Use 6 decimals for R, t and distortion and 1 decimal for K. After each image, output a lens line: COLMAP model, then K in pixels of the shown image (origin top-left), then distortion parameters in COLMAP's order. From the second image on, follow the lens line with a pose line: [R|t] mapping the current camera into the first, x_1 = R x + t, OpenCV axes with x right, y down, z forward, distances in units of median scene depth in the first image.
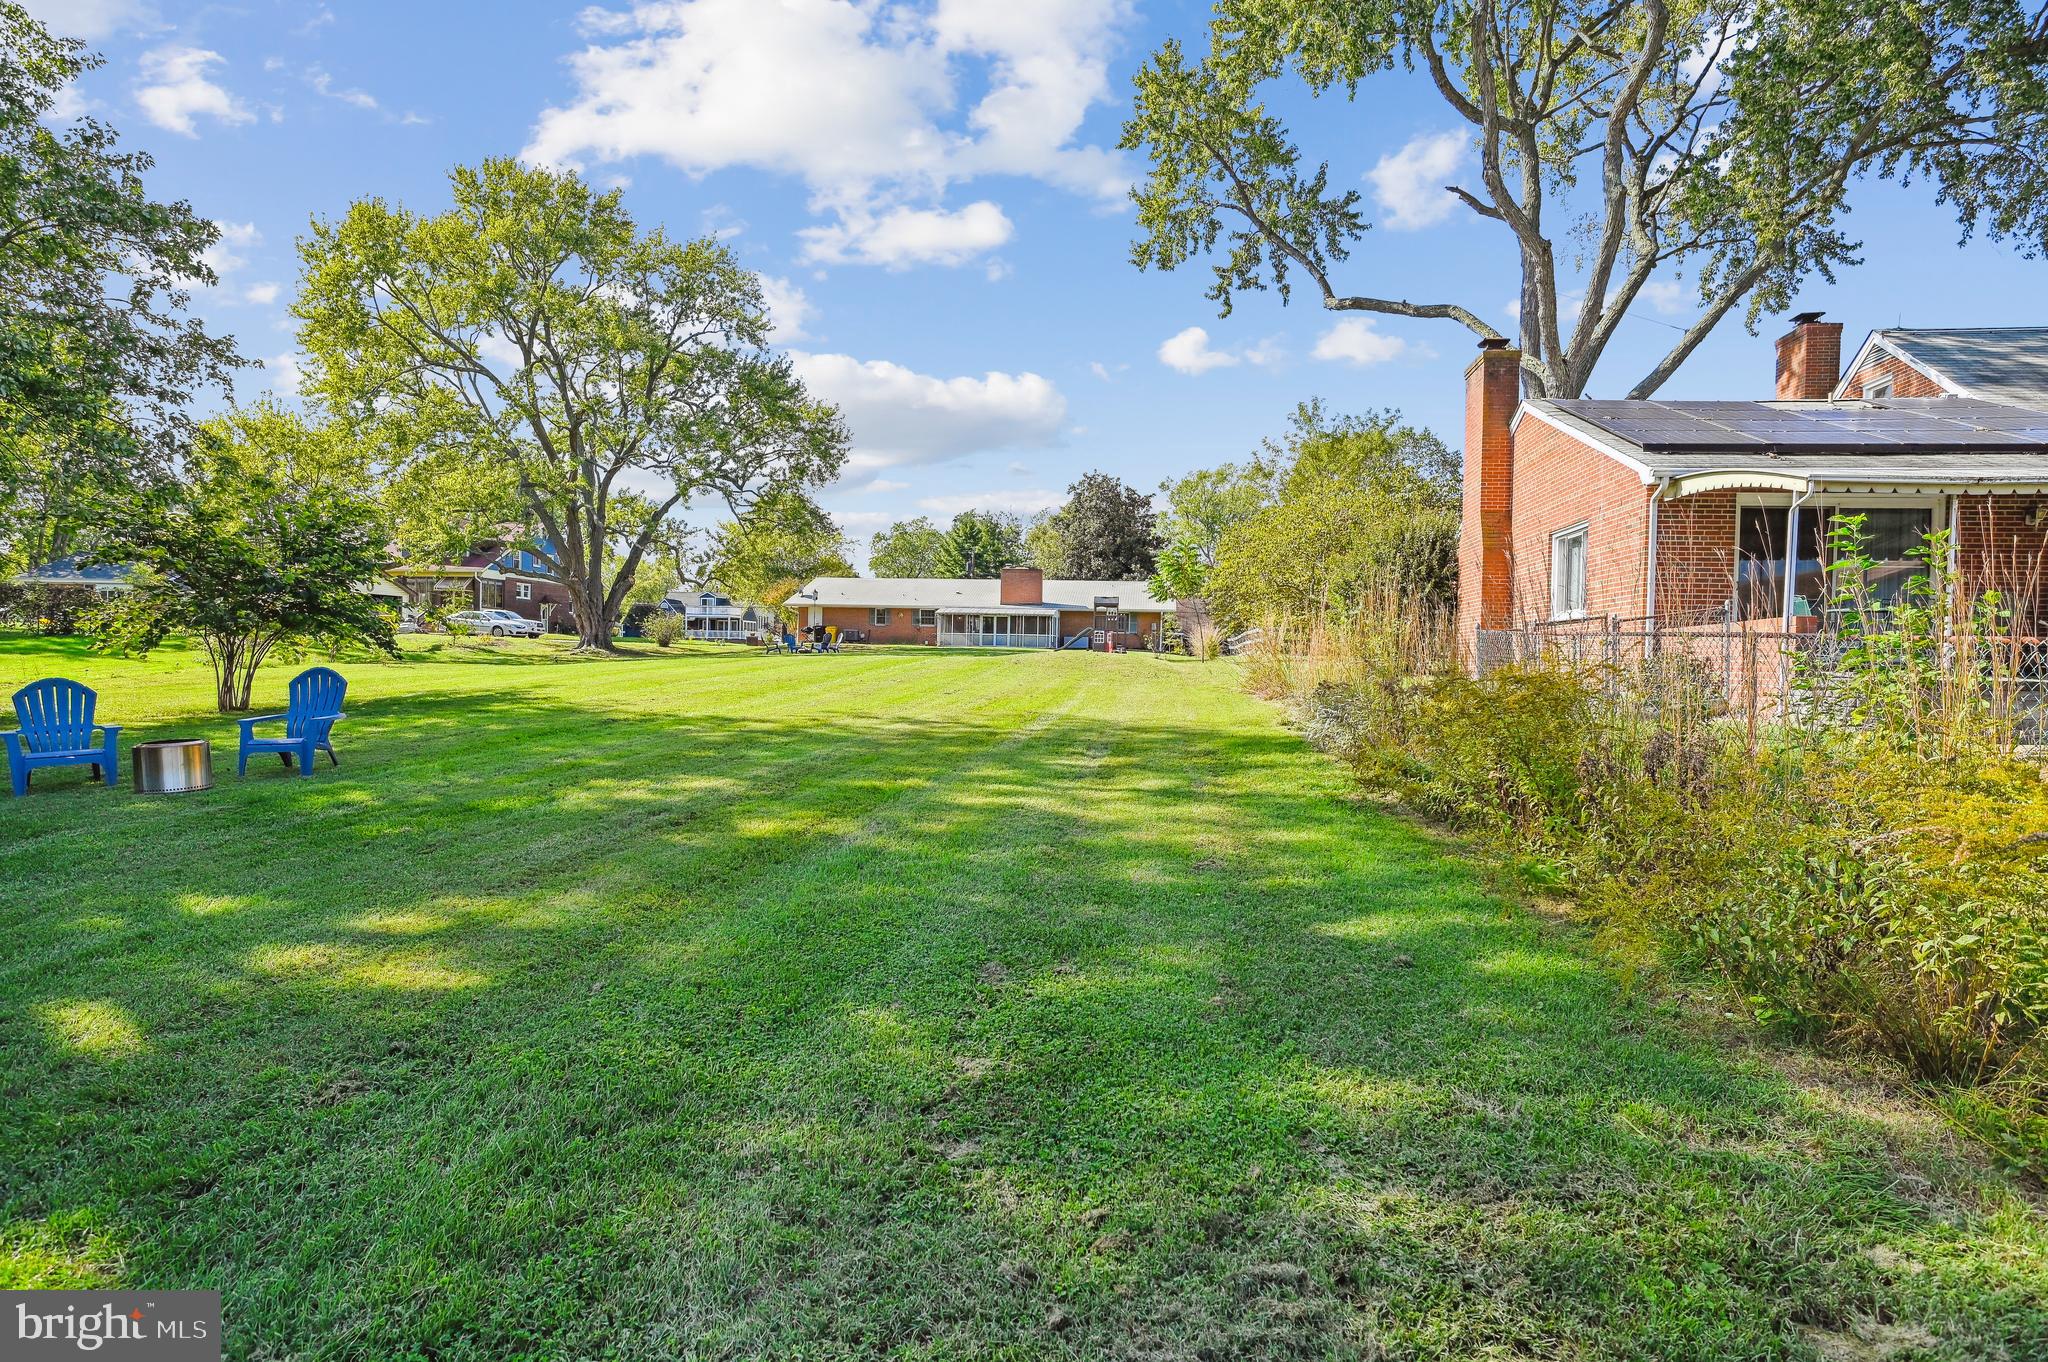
lens RADIAL K [[1053.7, 0, 1023.5], [0, 1053.7, 679.0], [0, 0, 1]] dist [0.002122, 0.000089]
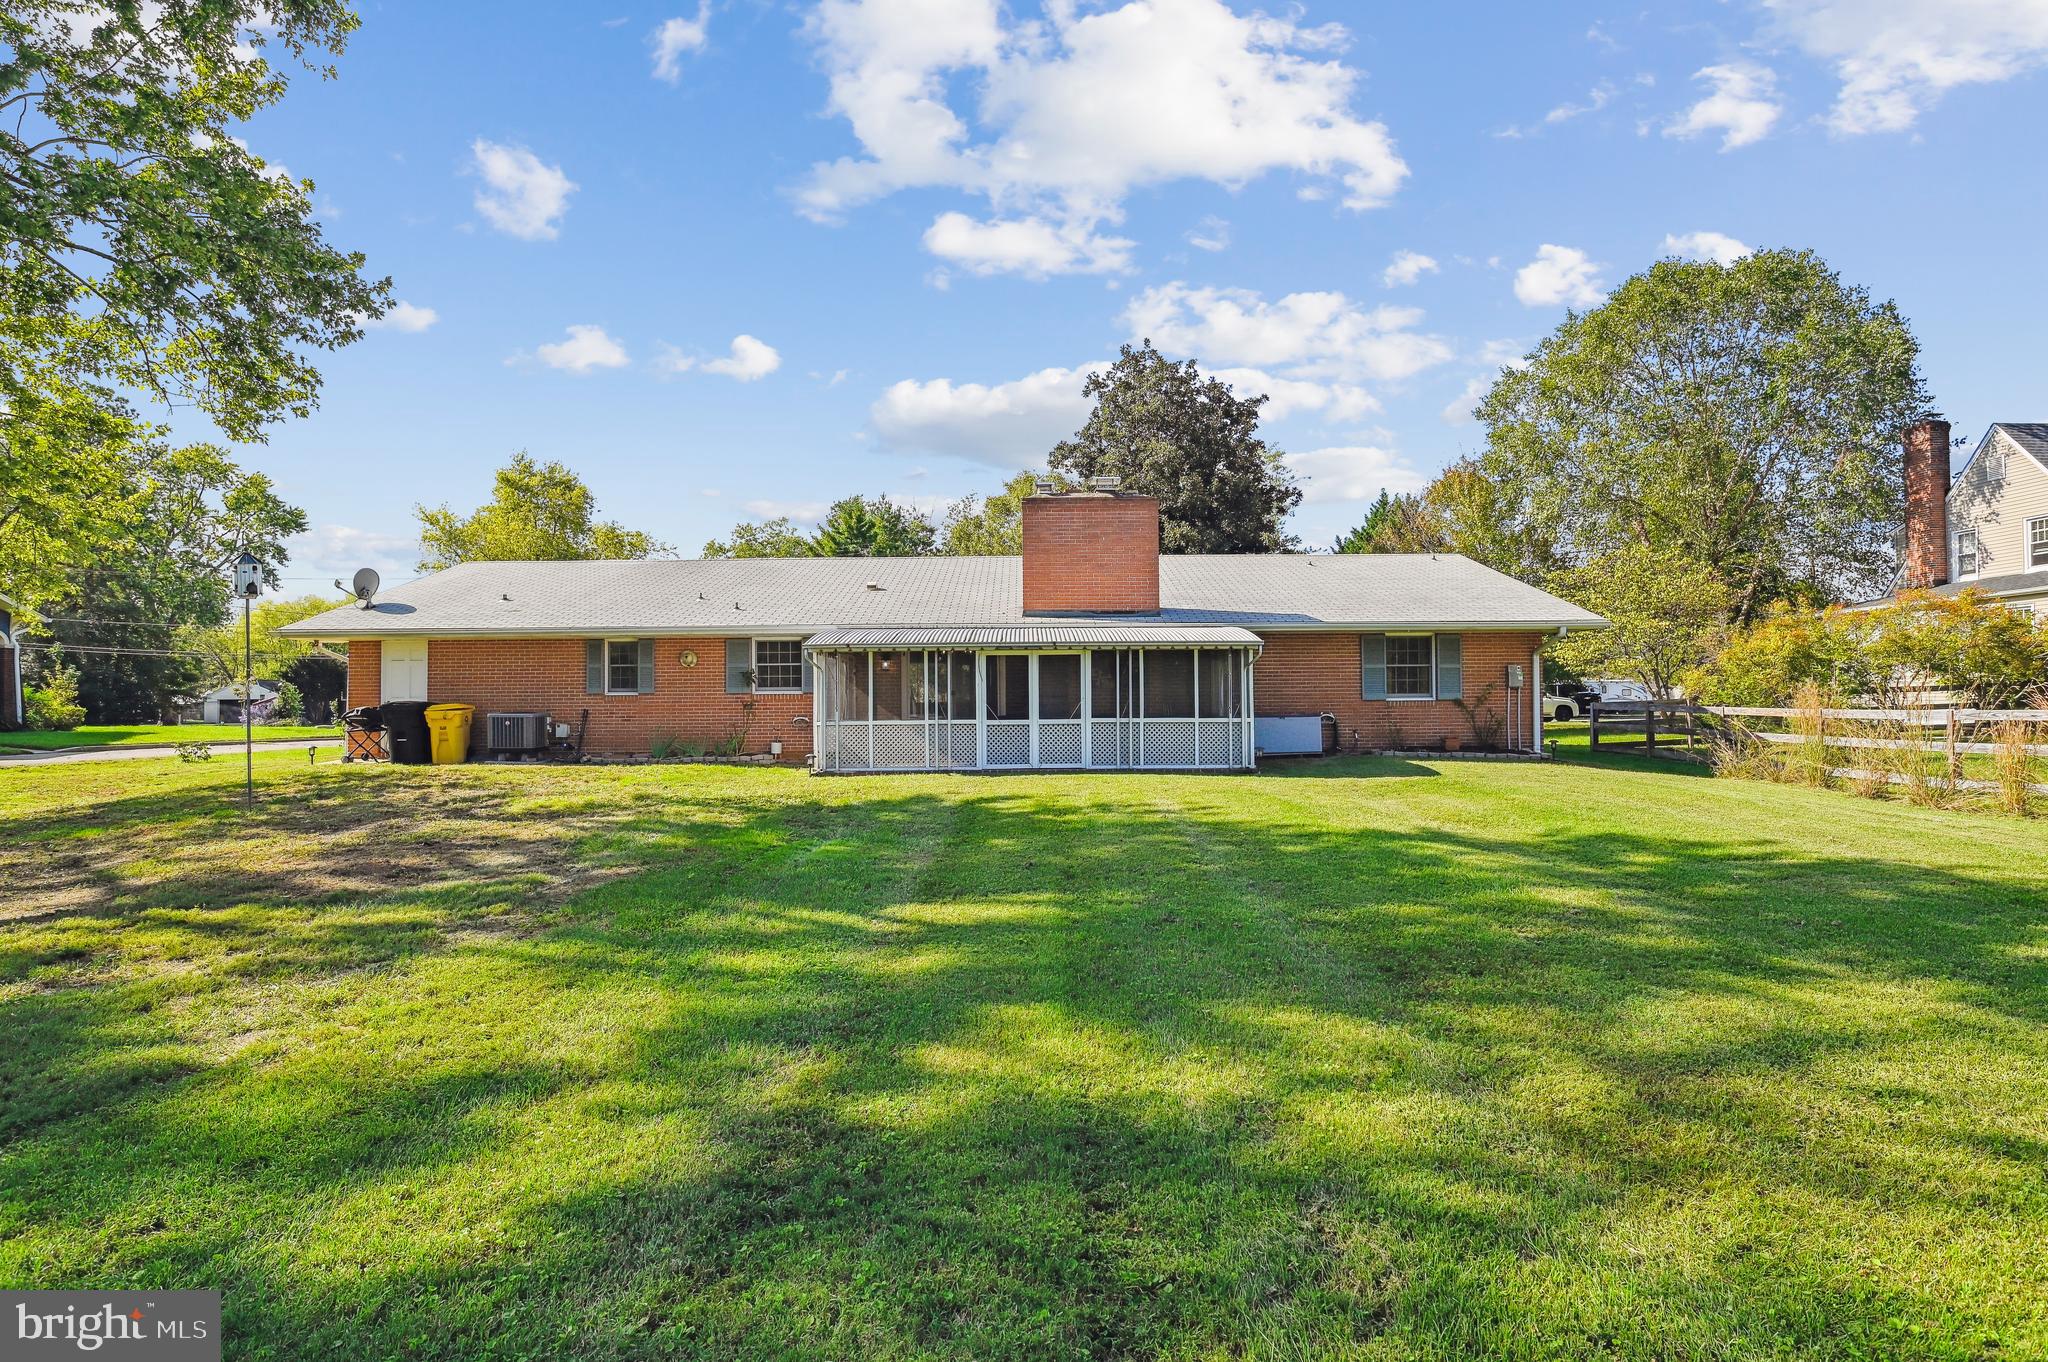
lens RADIAL K [[1053.7, 0, 1028.2], [0, 1053.7, 675.9], [0, 0, 1]] dist [0.002122, 0.000089]
pose [[0.991499, -0.026555, 0.127378, -0.058208], [0.032442, 0.998488, -0.044368, -0.039103], [-0.126007, 0.048123, 0.990861, 0.683551]]
